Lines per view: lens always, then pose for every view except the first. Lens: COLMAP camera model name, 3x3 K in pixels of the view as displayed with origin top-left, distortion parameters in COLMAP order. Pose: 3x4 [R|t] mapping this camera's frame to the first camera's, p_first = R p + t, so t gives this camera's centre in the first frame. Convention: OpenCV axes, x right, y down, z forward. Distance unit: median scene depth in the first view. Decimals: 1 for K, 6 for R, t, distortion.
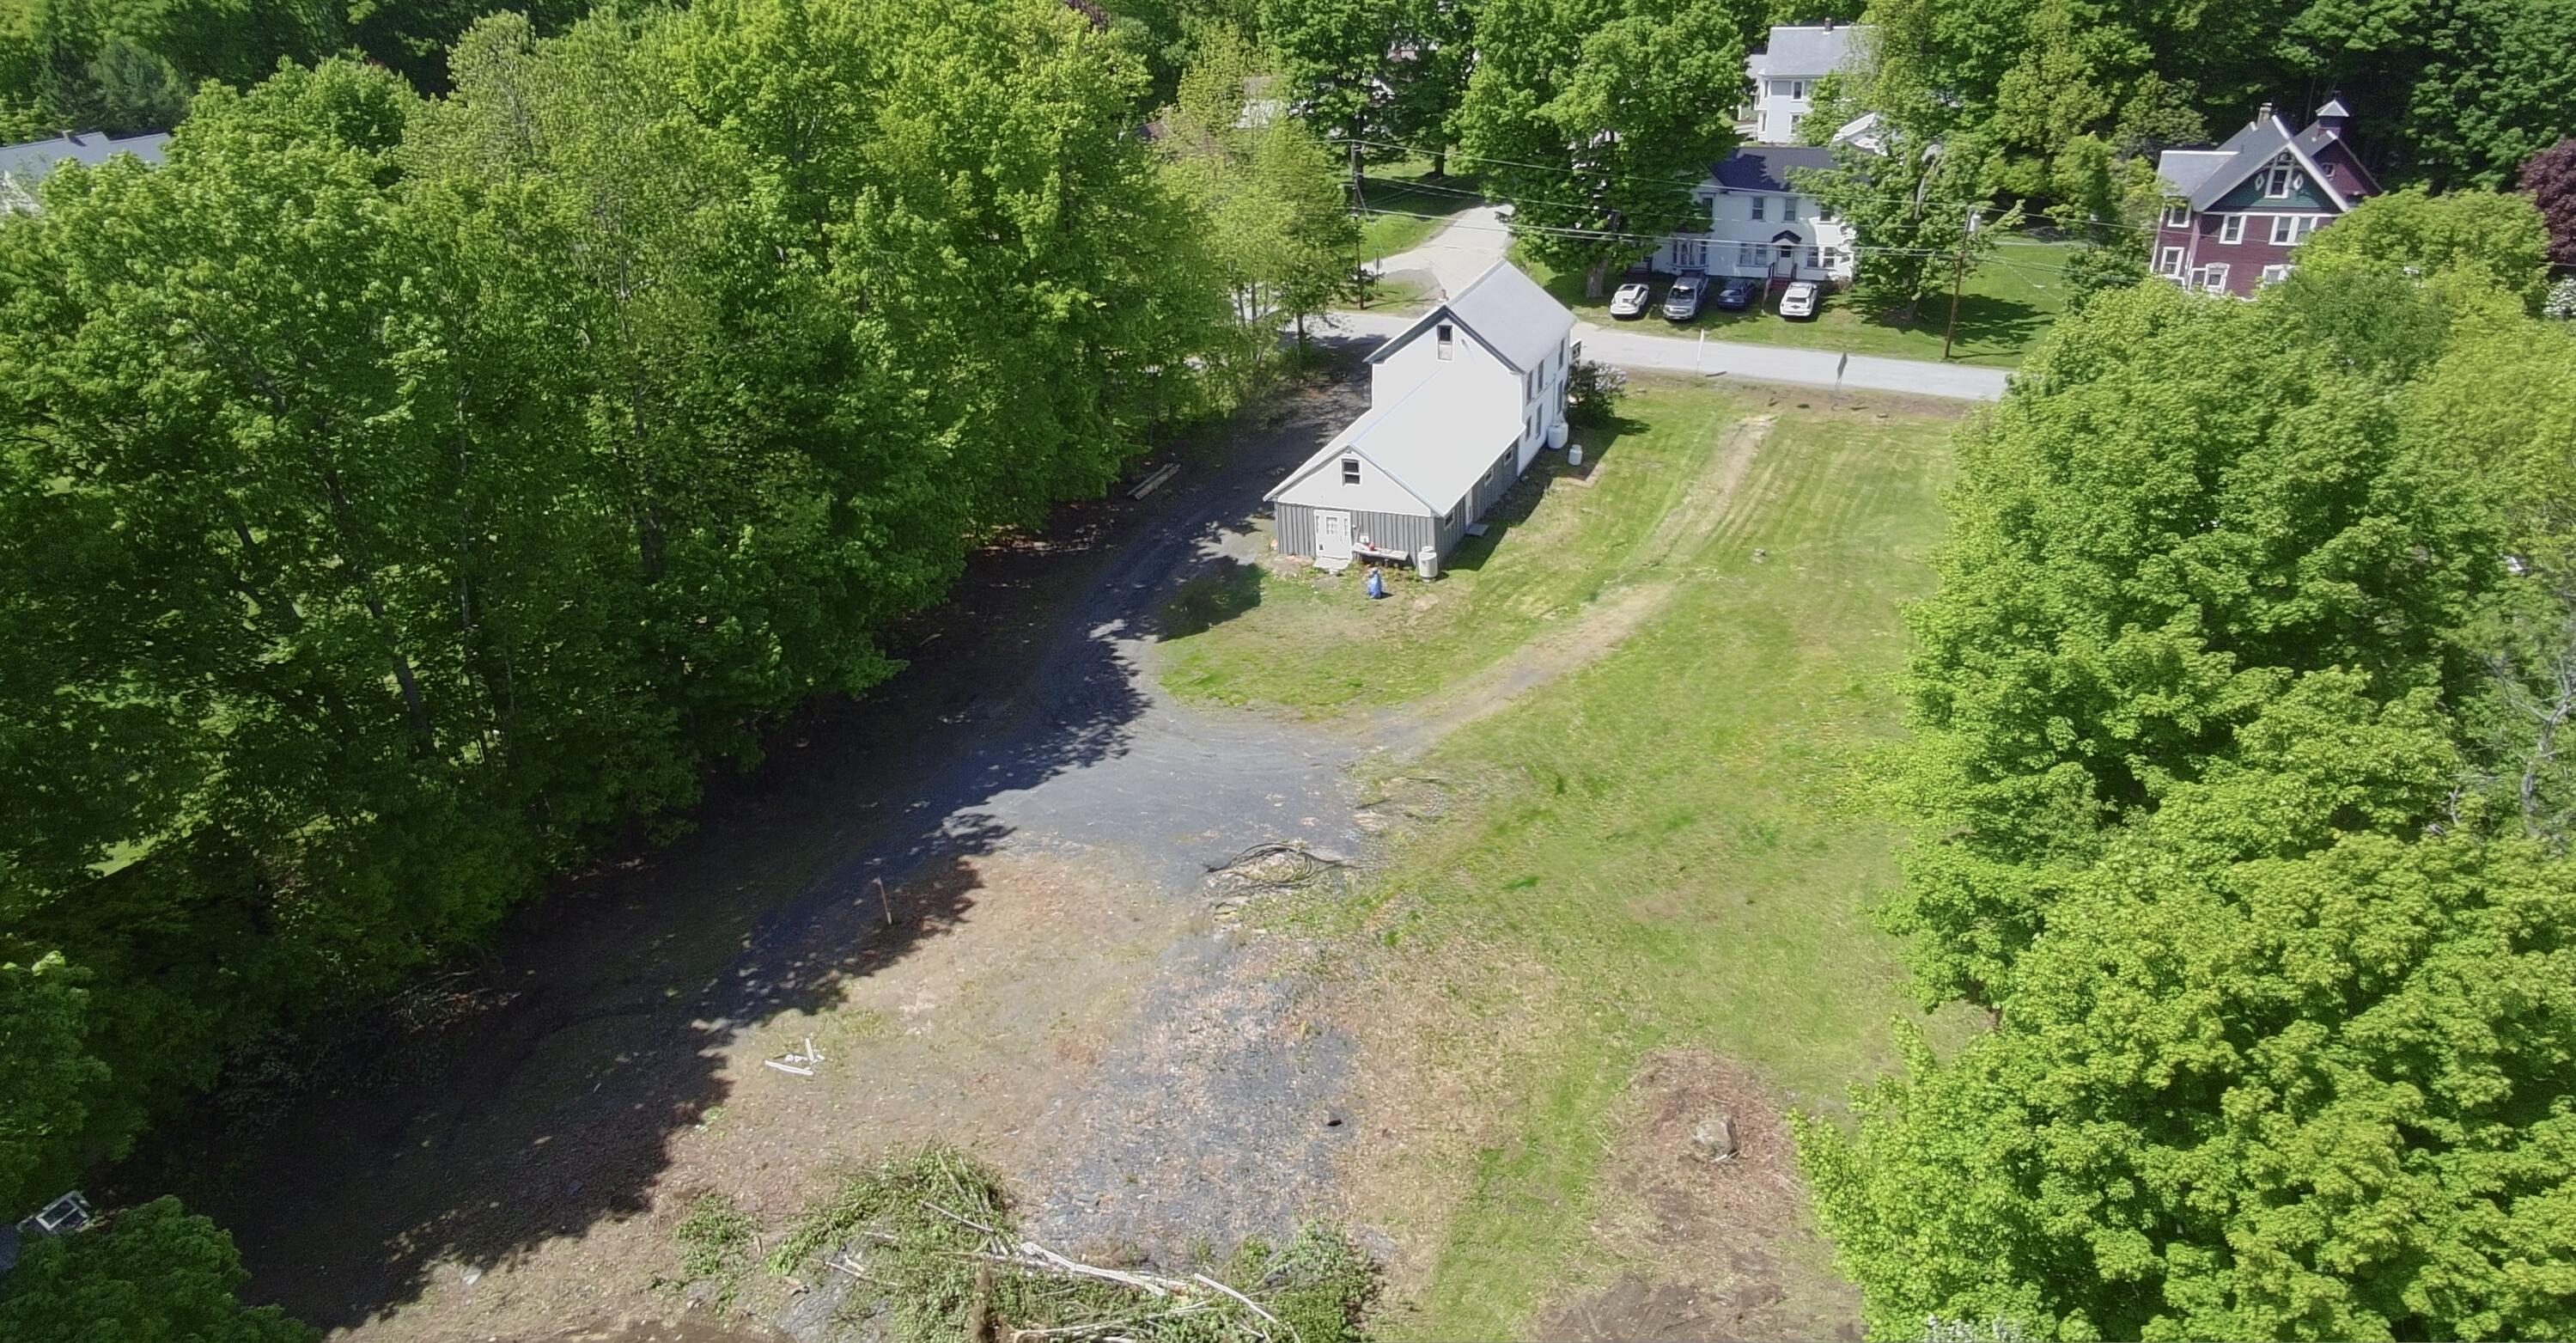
lens RADIAL K [[1599.7, 0, 1300.3], [0, 1599.7, 694.3], [0, 0, 1]] dist [-0.045974, 0.001718]
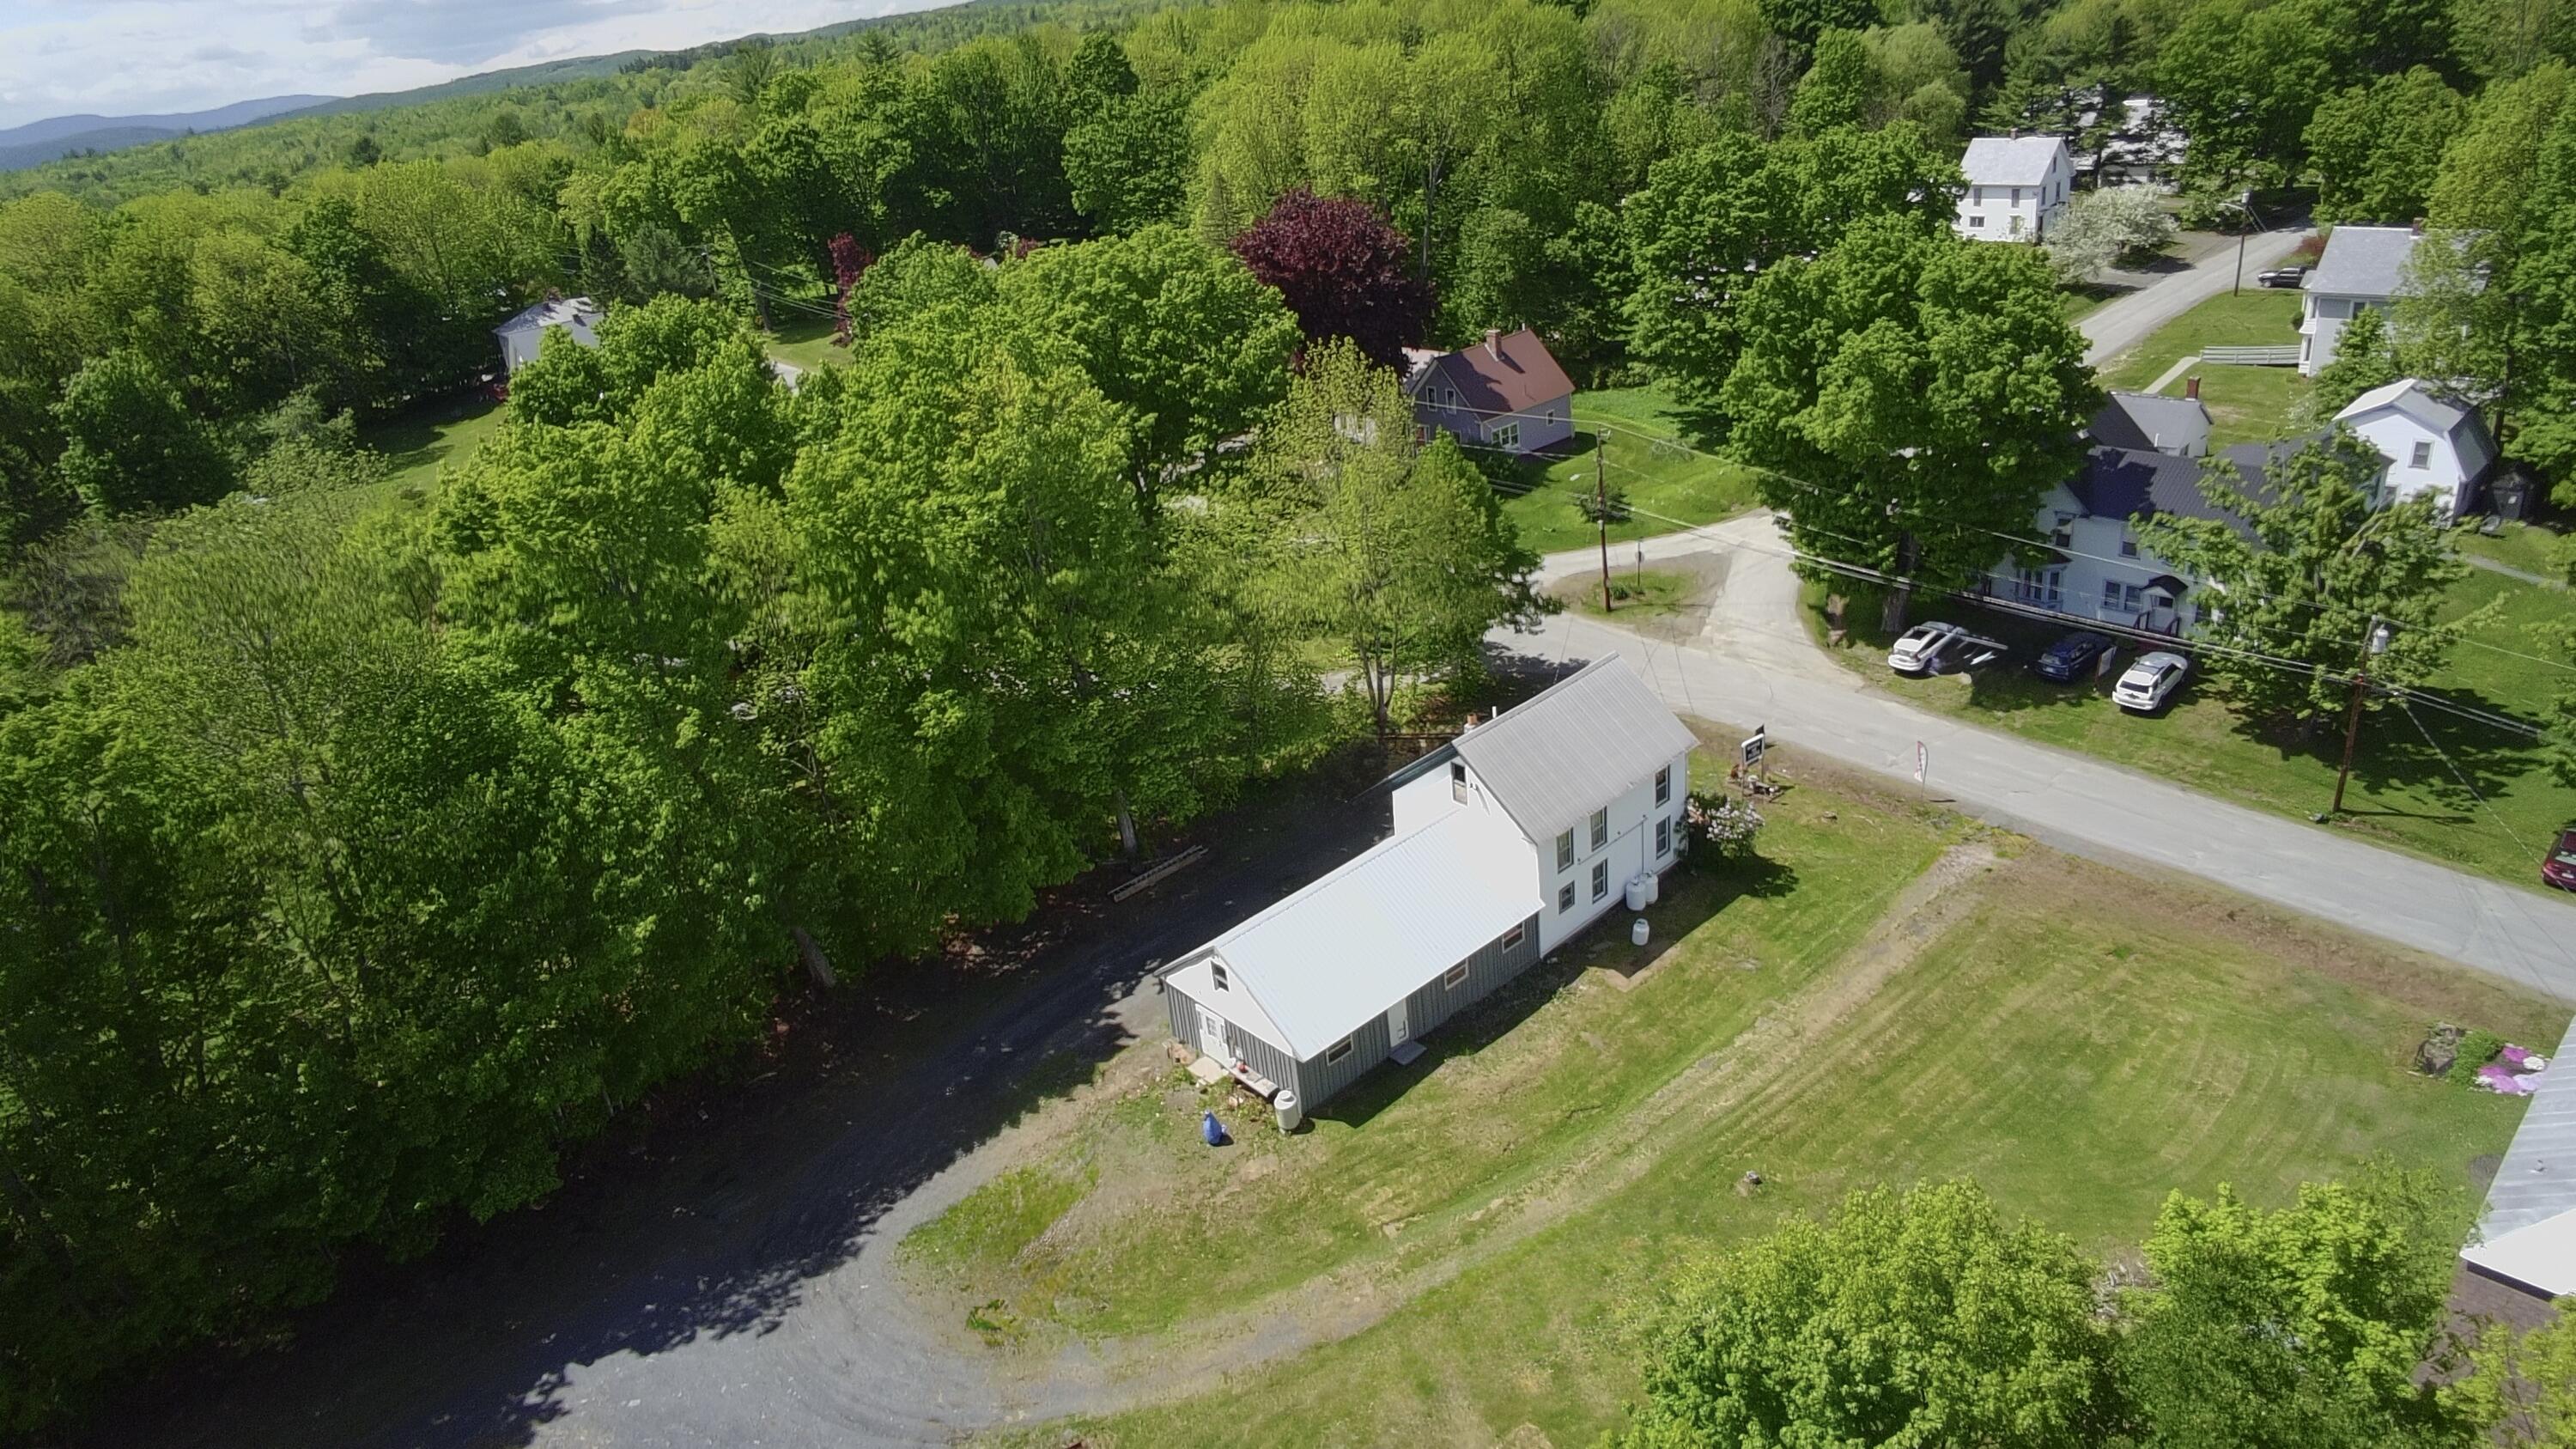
lens RADIAL K [[1592.8, 0, 1274.7], [0, 1592.8, 722.8], [0, 0, 1]] dist [-0.047169, 0.016669]
pose [[0.906259, 0.133254, -0.401171, 0.355339], [-0.135820, 0.990485, 0.022181, -0.281768], [0.400310, 0.034386, 0.915735, 0.257735]]
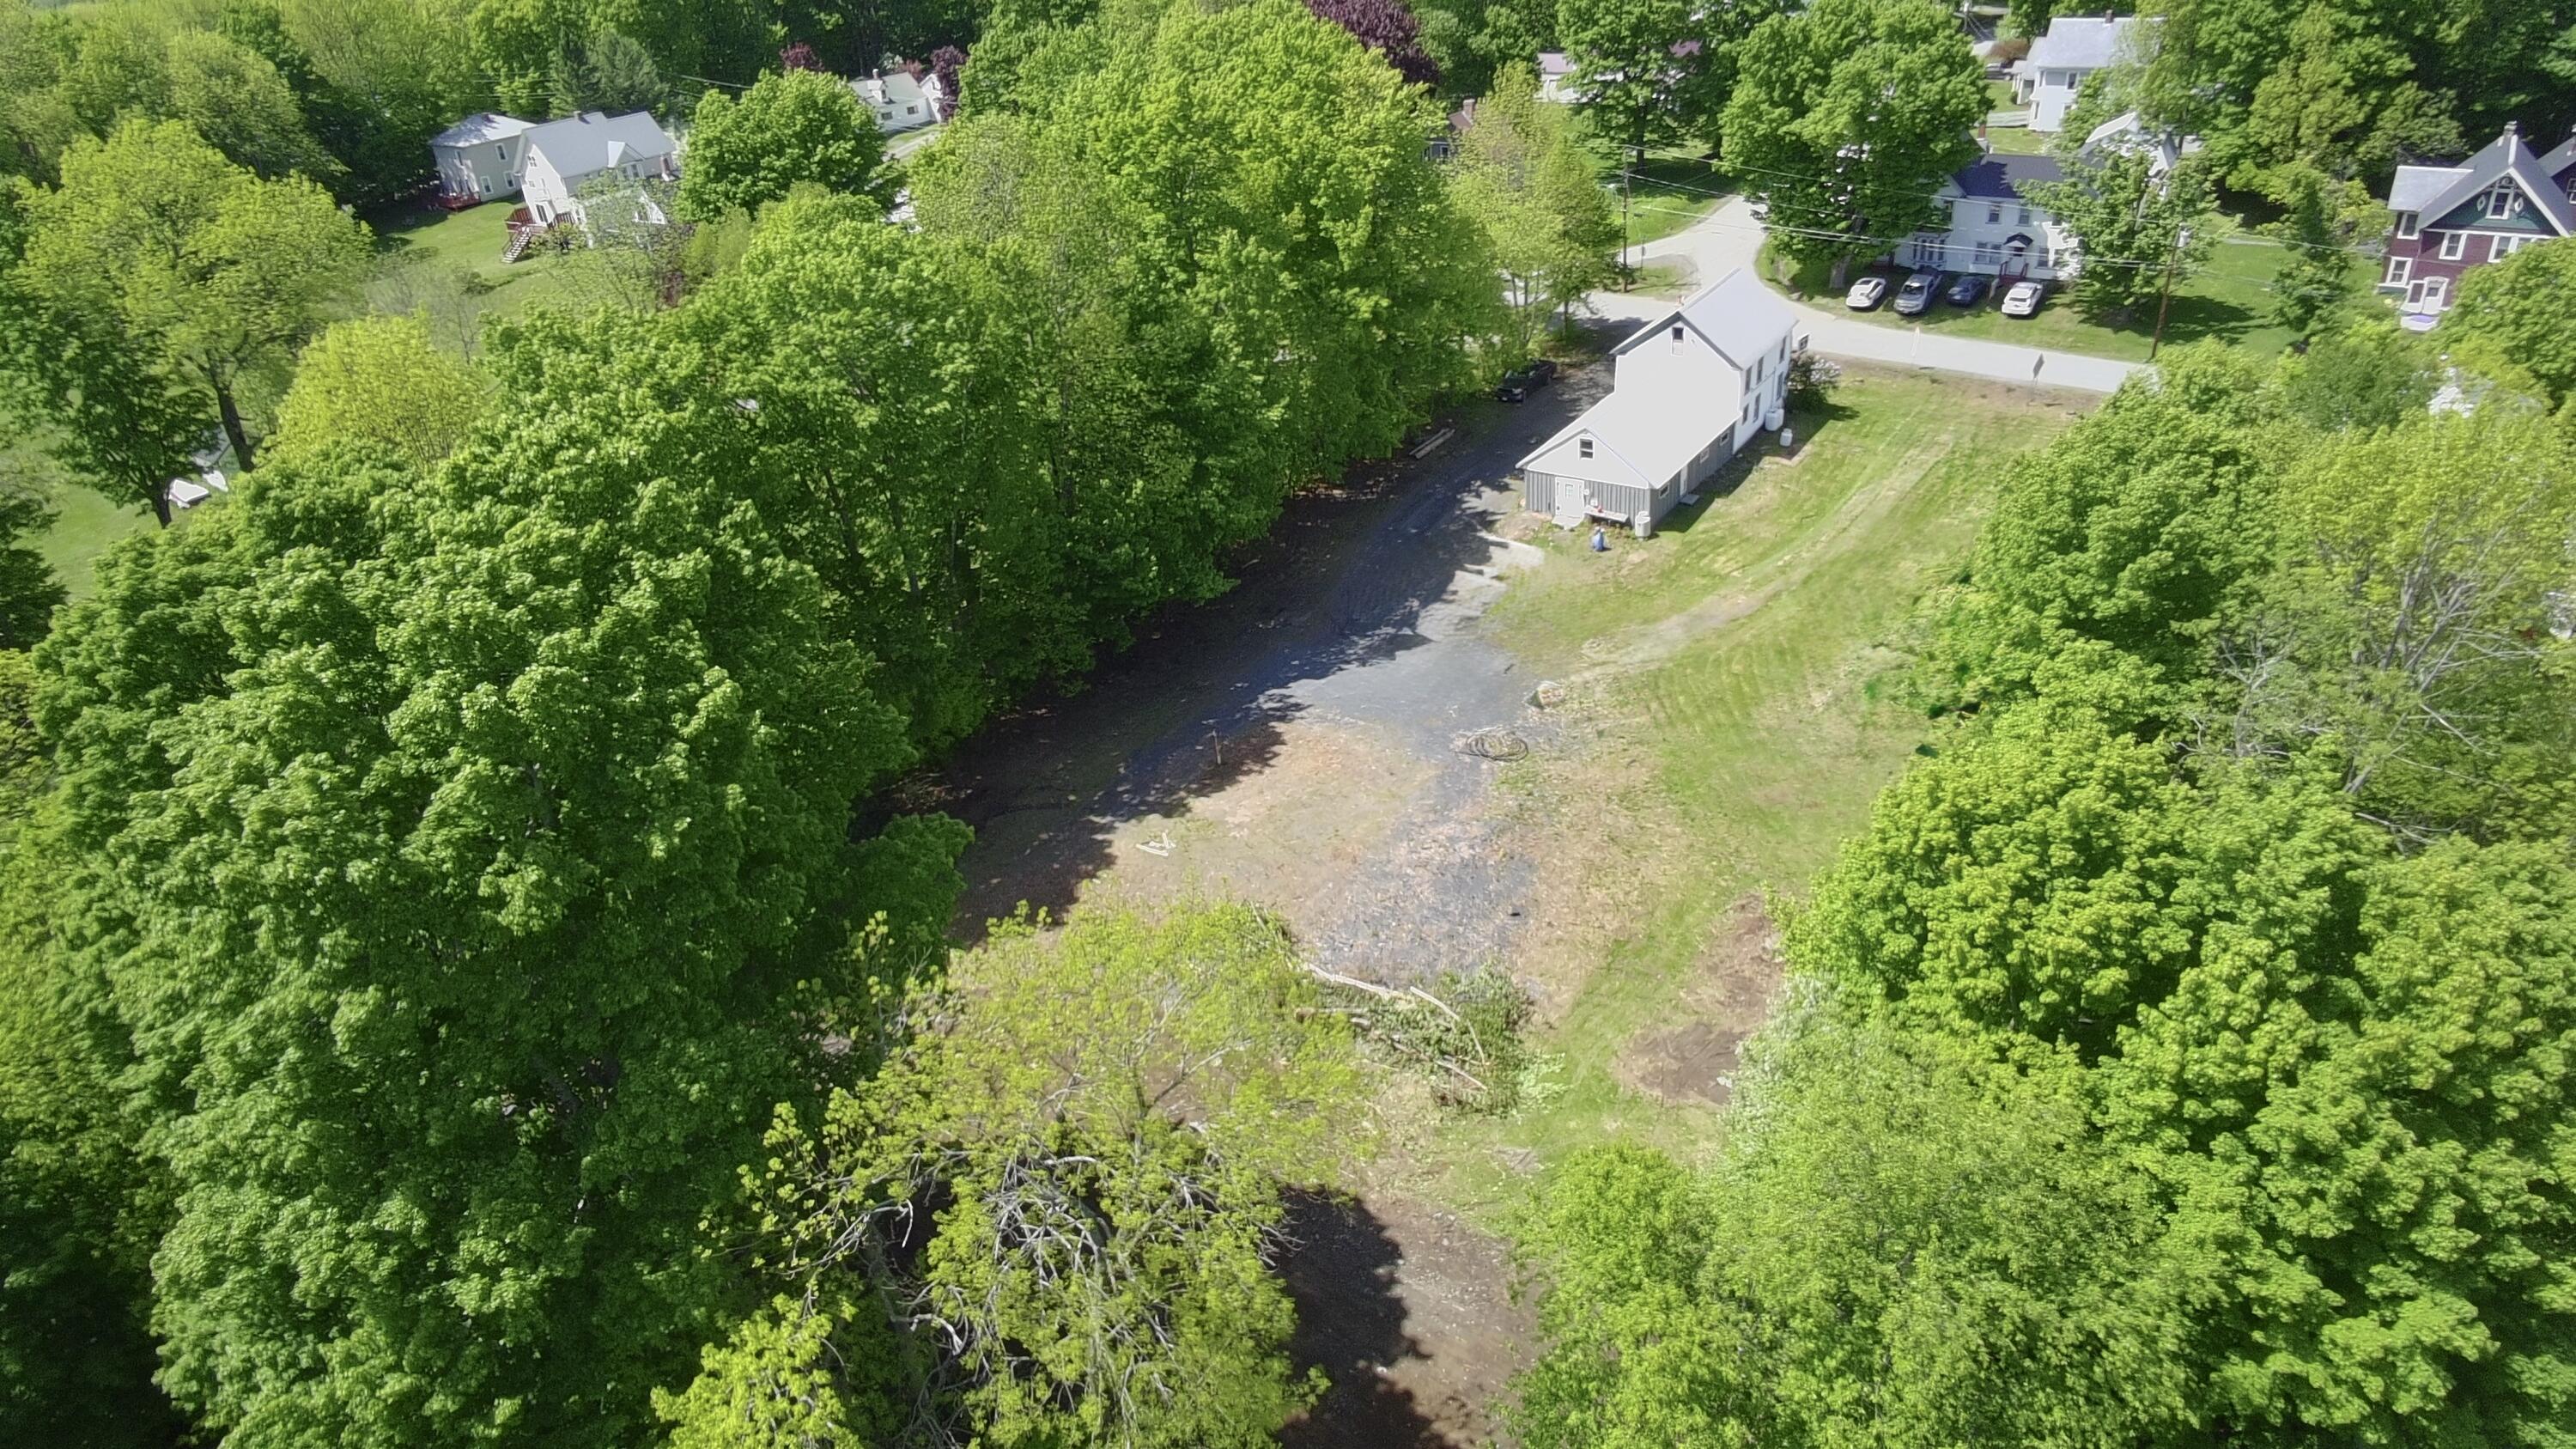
lens RADIAL K [[1592.8, 0, 1290.4], [0, 1592.8, 698.2], [0, 0, 1]] dist [-0.047169, 0.016669]
pose [[0.982027, 0.071473, -0.174682, 0.034480], [-0.062721, 0.996508, 0.055125, 0.001781], [0.178011, -0.043178, 0.983081, -0.270988]]
